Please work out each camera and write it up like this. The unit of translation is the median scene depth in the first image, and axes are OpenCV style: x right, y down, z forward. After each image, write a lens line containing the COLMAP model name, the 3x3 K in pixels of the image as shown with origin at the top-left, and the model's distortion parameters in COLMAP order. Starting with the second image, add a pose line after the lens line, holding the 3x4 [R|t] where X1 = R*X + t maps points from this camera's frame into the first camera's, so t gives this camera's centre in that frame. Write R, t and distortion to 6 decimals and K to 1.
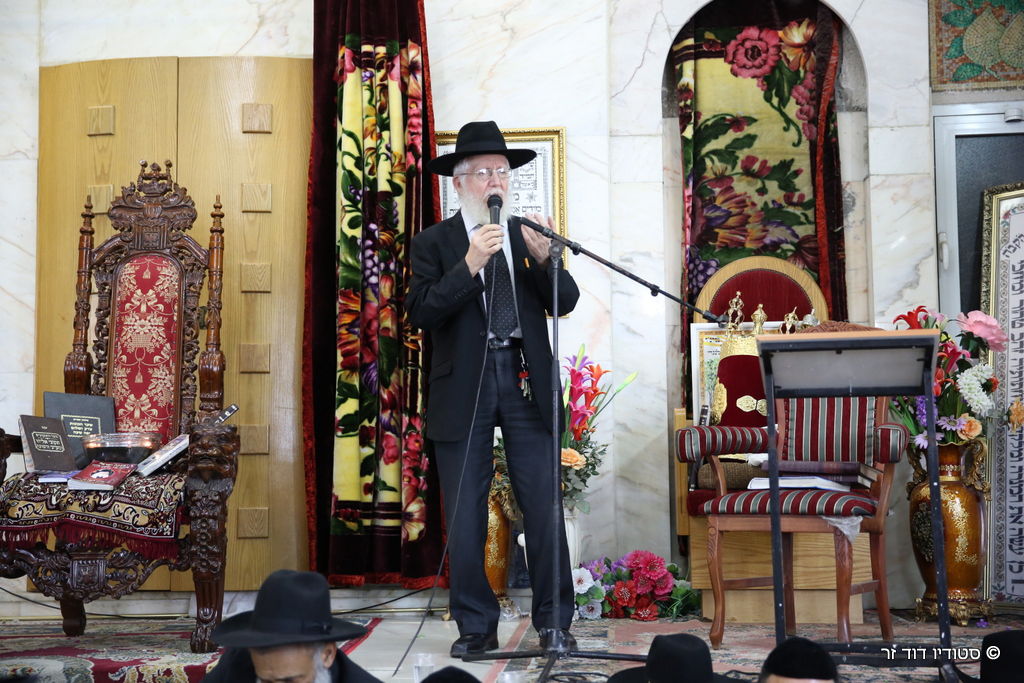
lens RADIAL K [[1466.0, 0, 511.7], [0, 1466.0, 344.8], [0, 0, 1]] dist [0.117947, 0.000000]
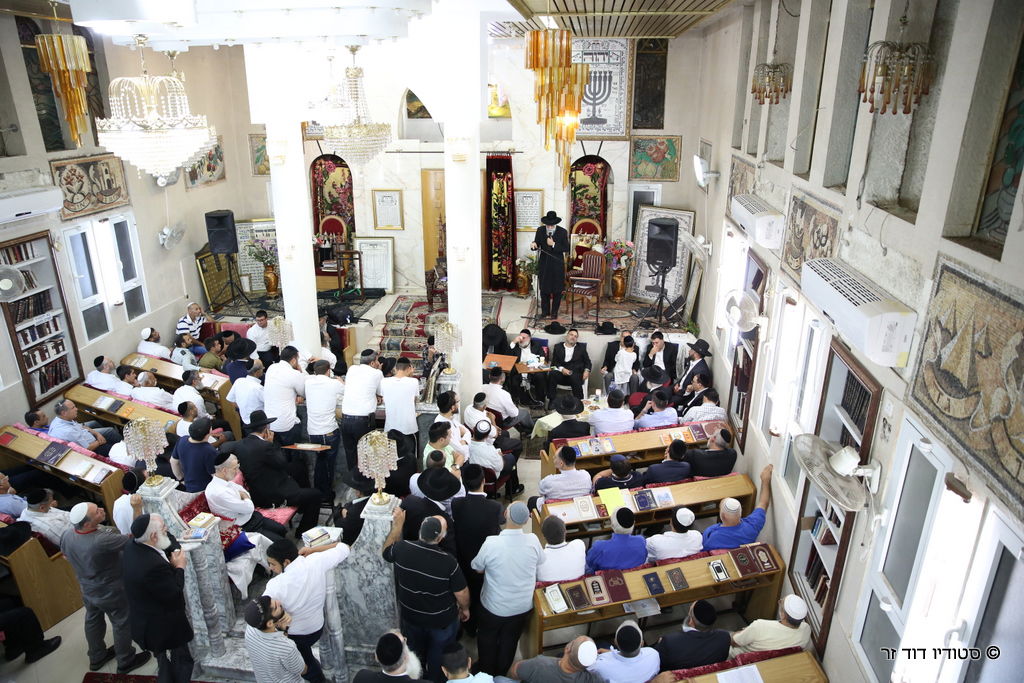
lens RADIAL K [[697.1, 0, 509.4], [0, 697.1, 341.3], [0, 0, 1]] dist [-0.002383, -0.000218]
pose [[0.999683, 0.013993, -0.020954, -0.016107], [-0.003088, 0.893393, 0.449265, -0.659891], [0.025006, -0.449058, 0.893153, -1.020078]]
